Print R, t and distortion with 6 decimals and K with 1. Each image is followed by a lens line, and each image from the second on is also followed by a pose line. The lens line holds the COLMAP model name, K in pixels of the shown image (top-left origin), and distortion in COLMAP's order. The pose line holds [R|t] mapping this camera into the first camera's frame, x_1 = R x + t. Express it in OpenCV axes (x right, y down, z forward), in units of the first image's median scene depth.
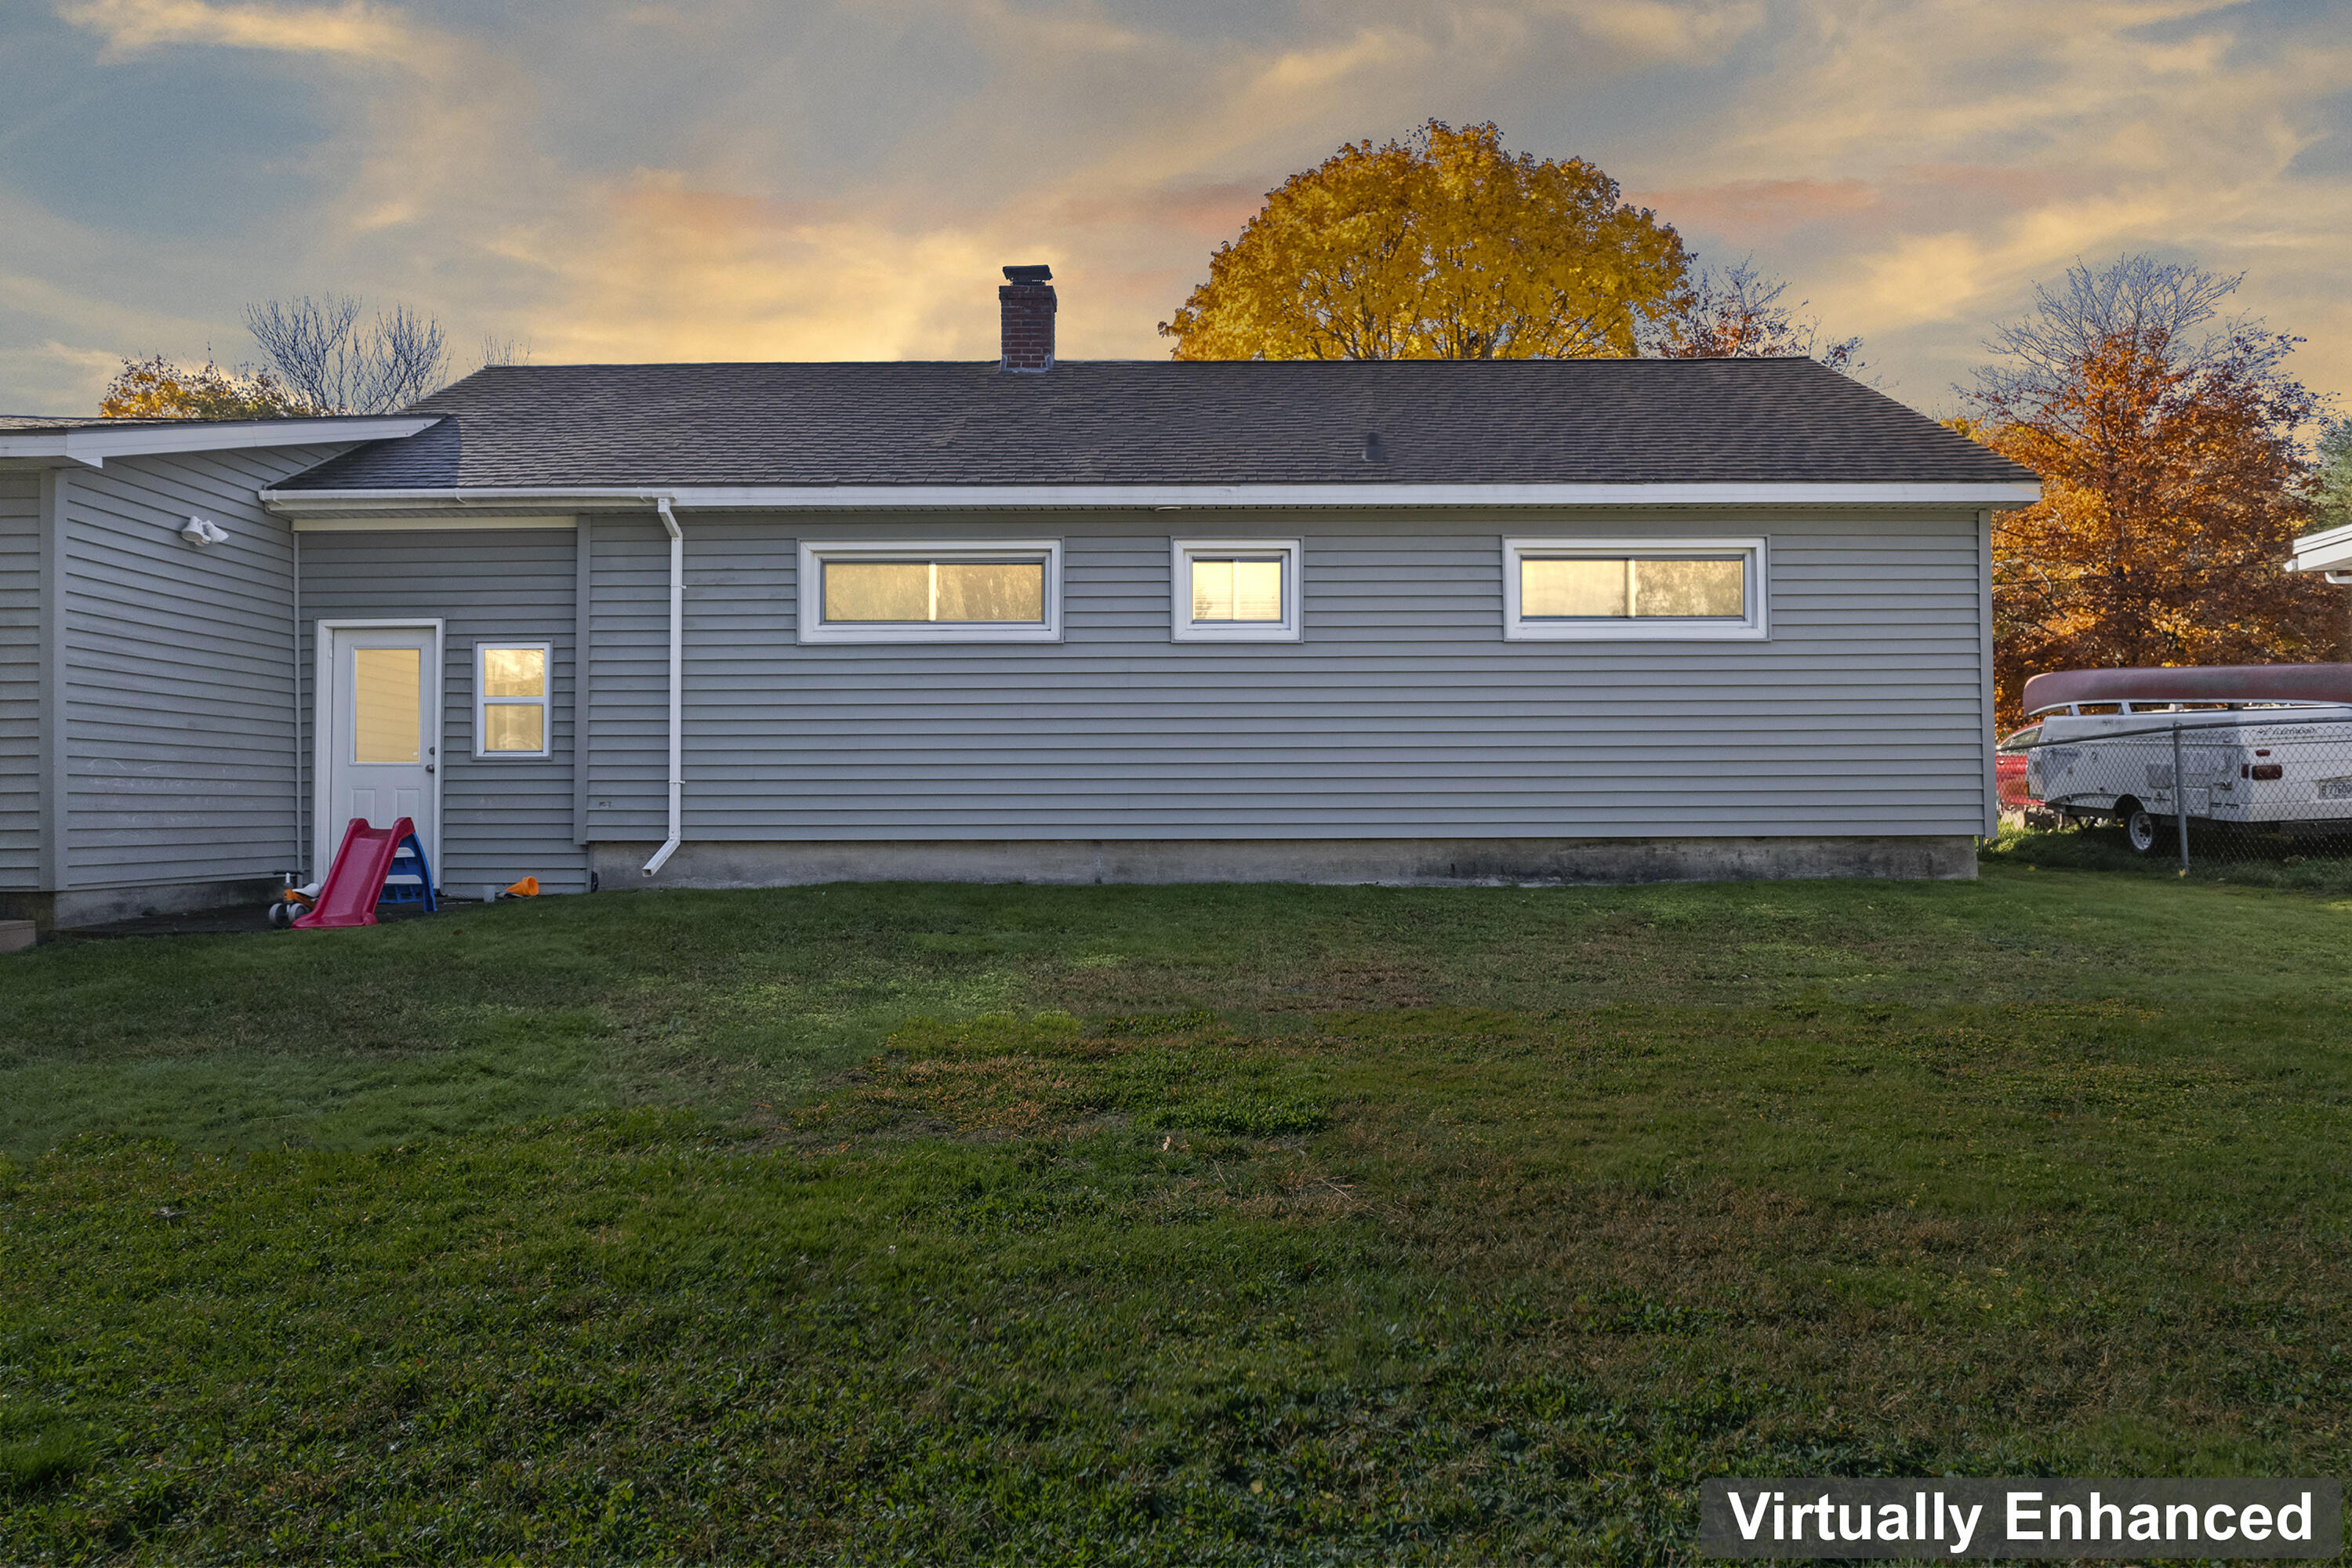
lens RADIAL K [[1492.1, 0, 1177.8], [0, 1492.1, 797.9], [0, 0, 1]] dist [-0.078393, 0.053735]
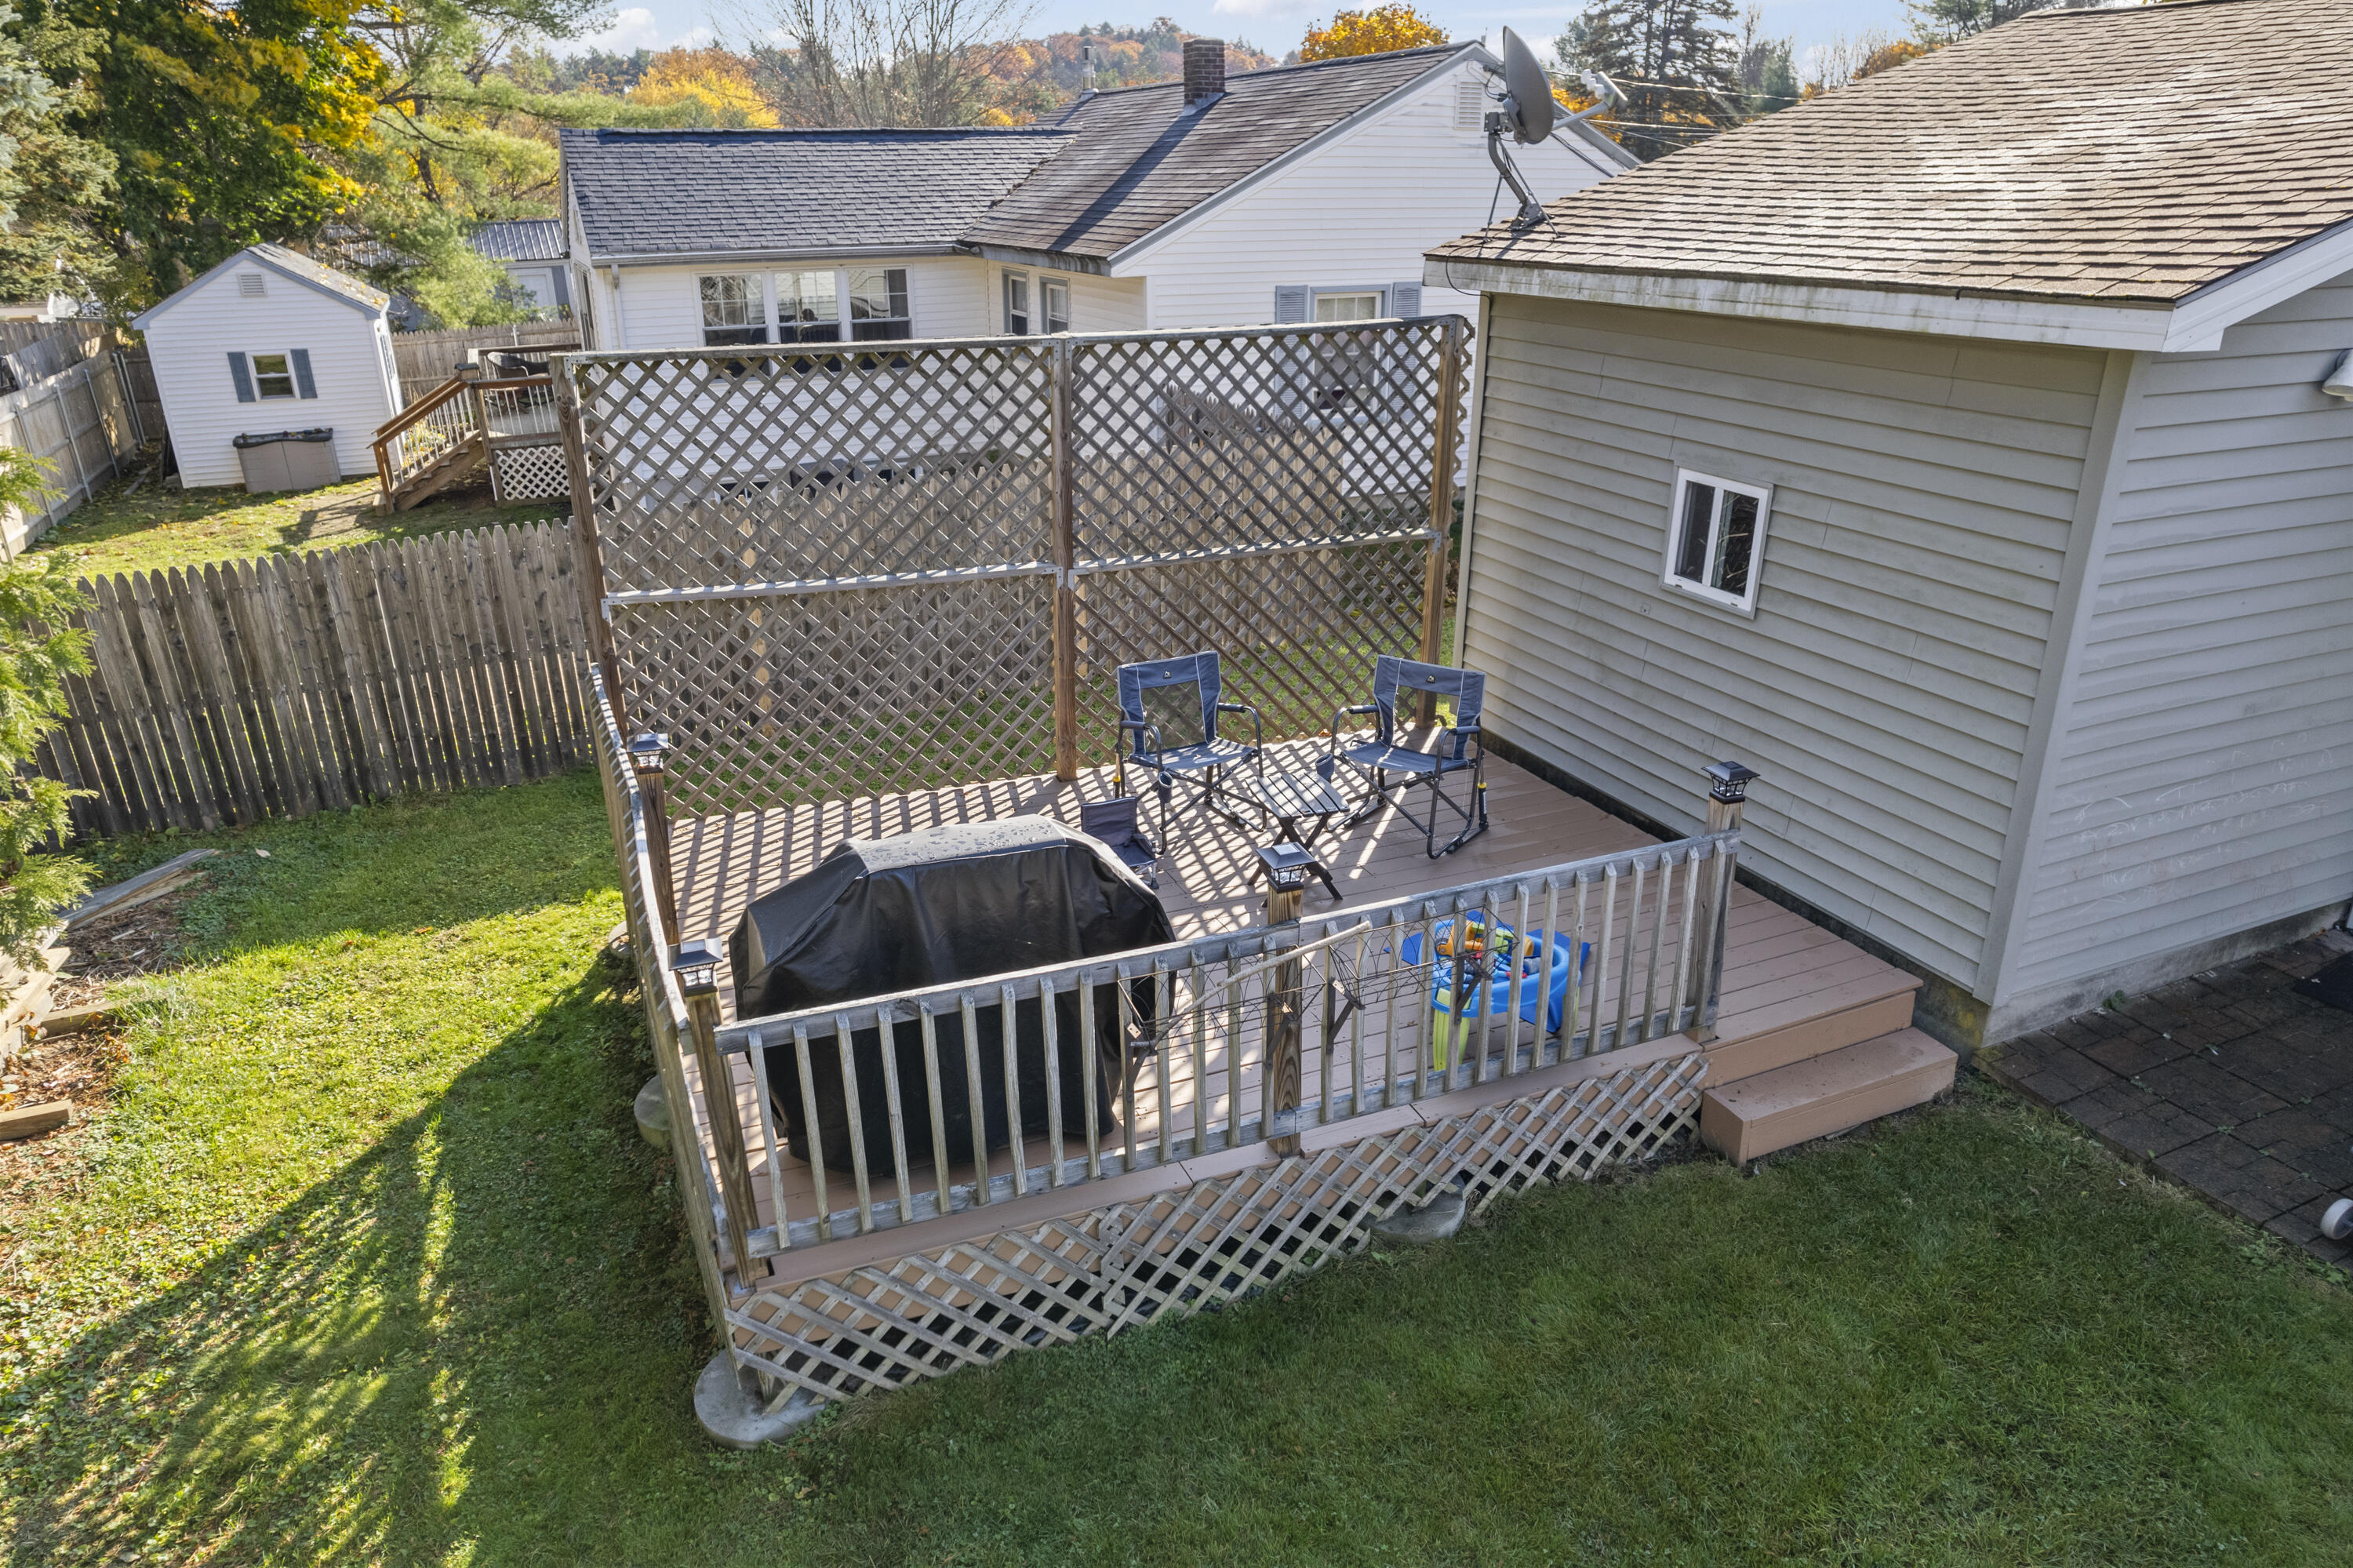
lens RADIAL K [[1492.7, 0, 1178.3], [0, 1492.7, 797.9], [0, 0, 1]] dist [-0.078393, 0.053735]
pose [[0.415358, 0.349679, -0.839763, -0.311631], [0.017923, 0.919839, 0.391887, -0.234315], [0.909481, -0.177824, 0.375795, 0.330174]]
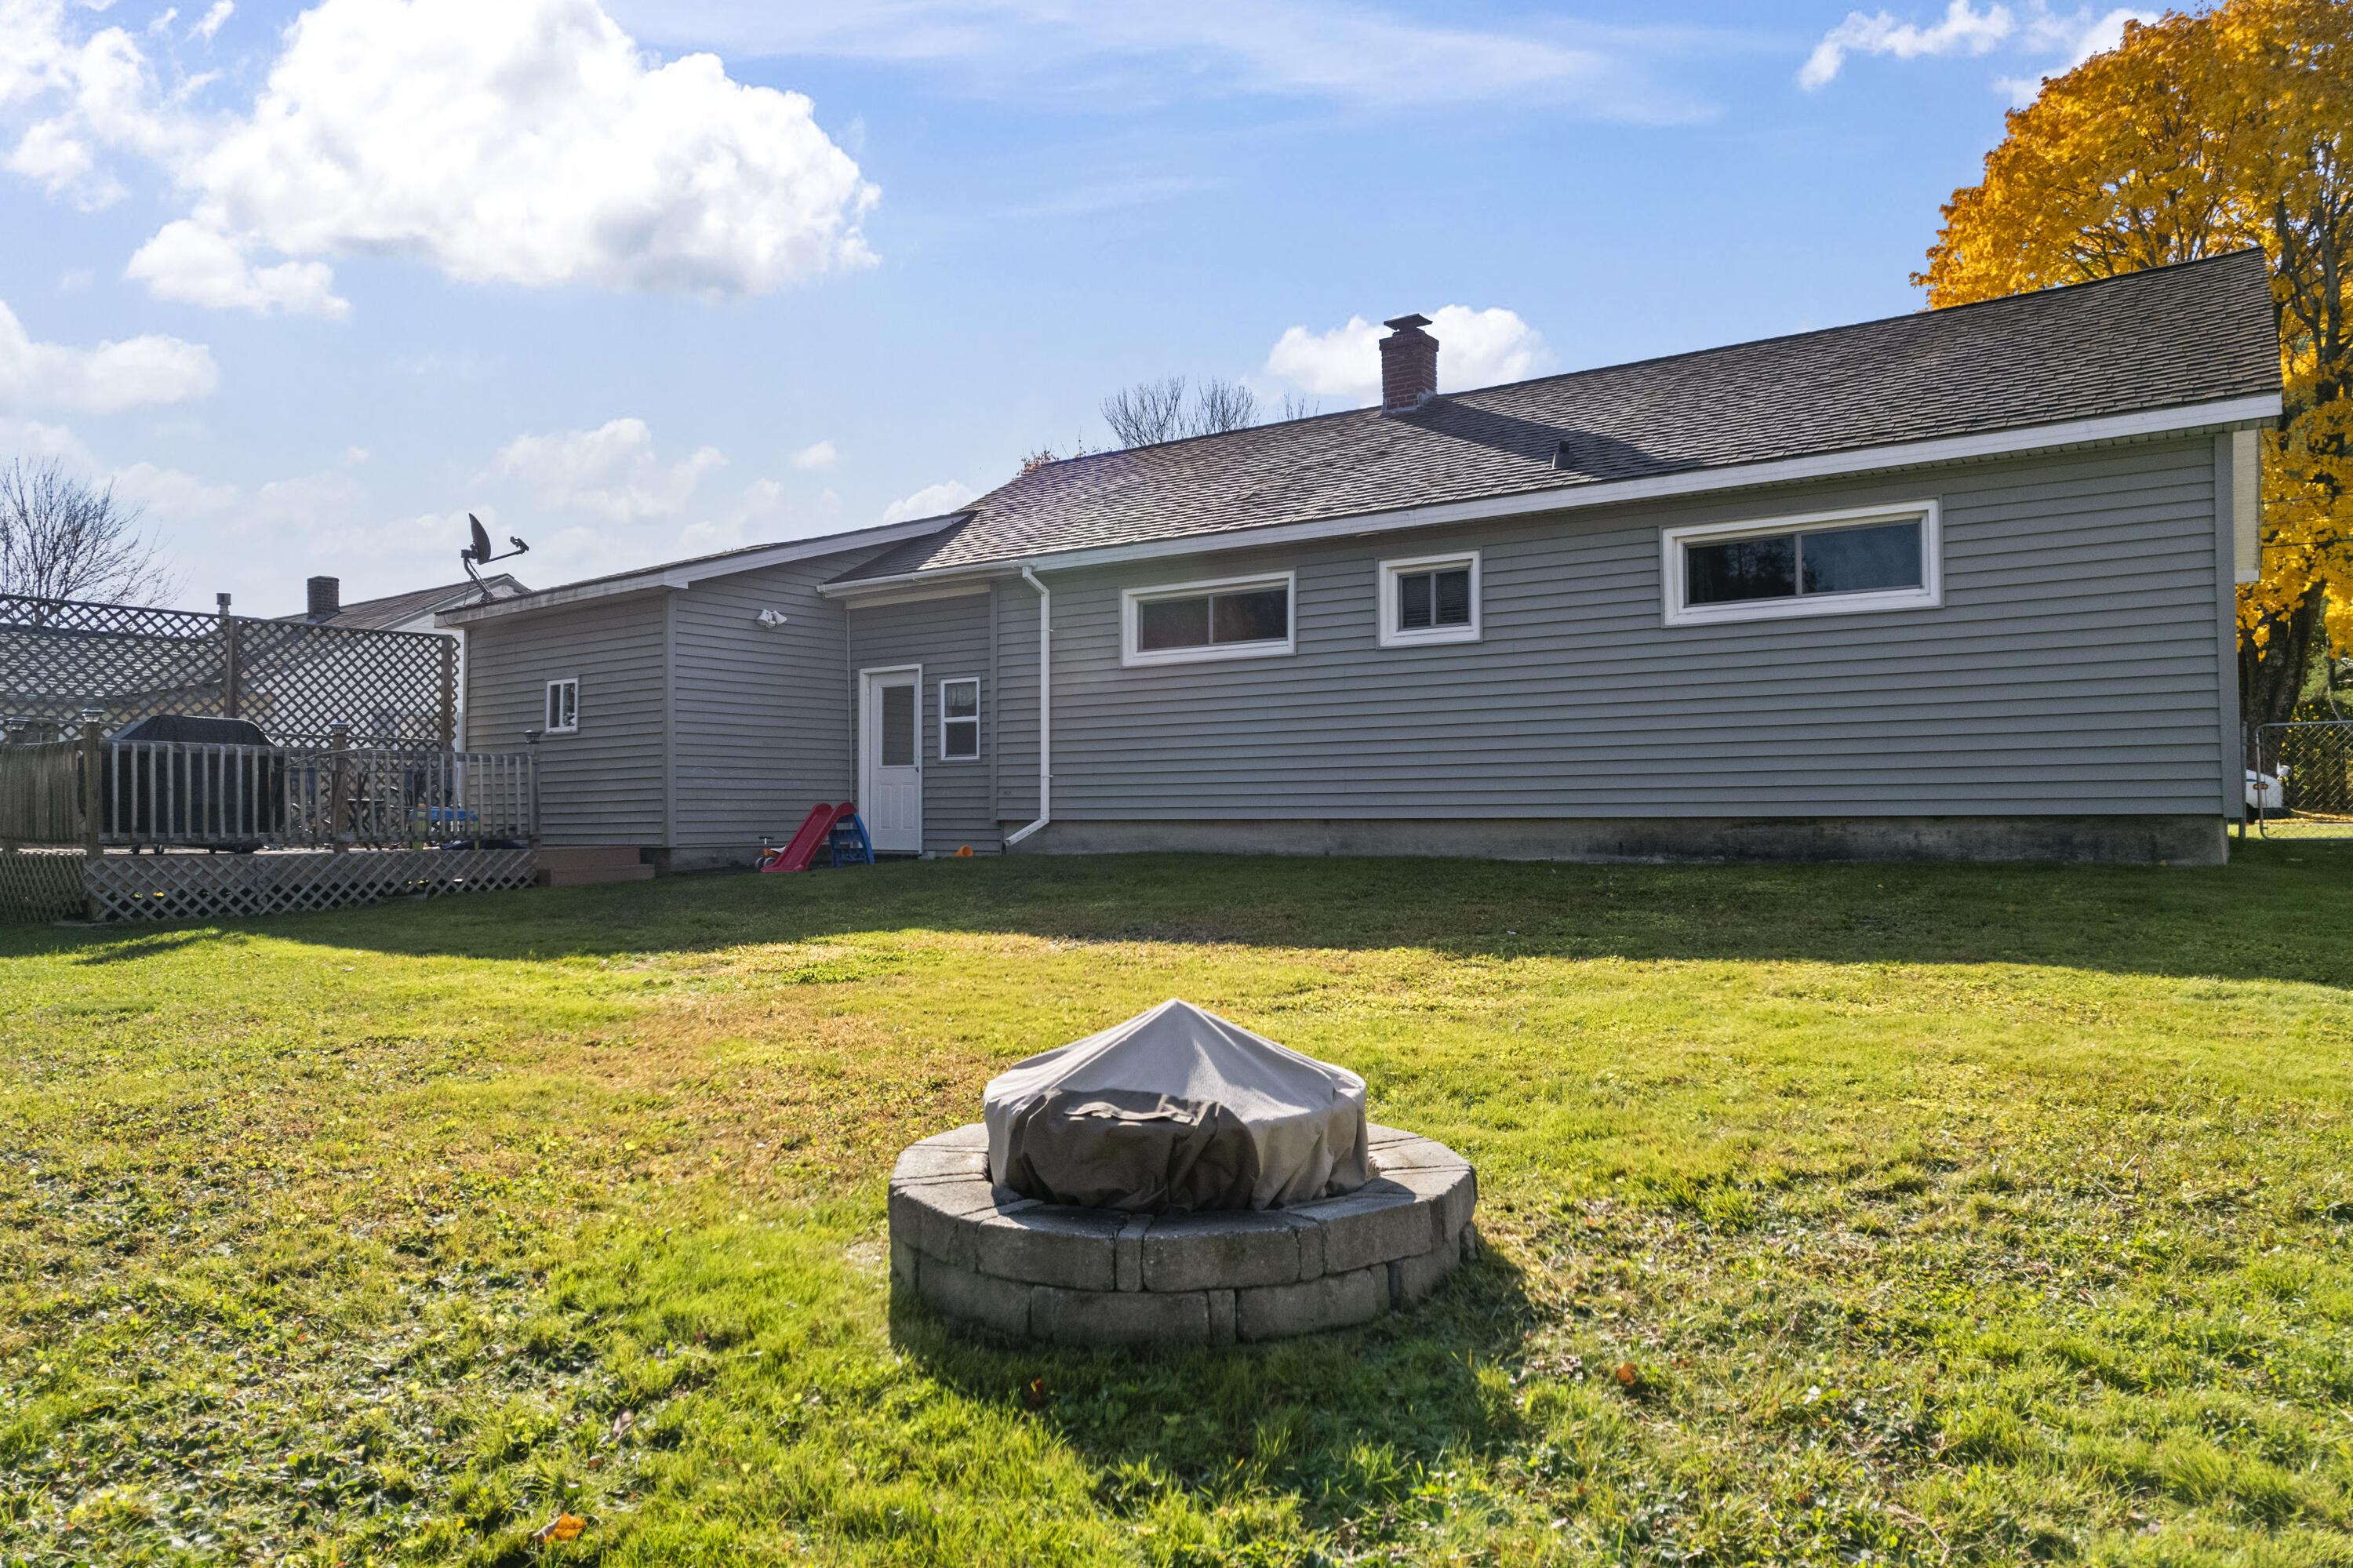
lens RADIAL K [[1492.7, 0, 1178.3], [0, 1492.7, 797.9], [0, 0, 1]] dist [-0.078393, 0.053735]
pose [[0.823395, -0.007358, -0.567421, 0.525672], [0.009931, 0.999950, 0.001443, 0.008322], [0.567382, -0.006823, 0.823427, -0.048696]]
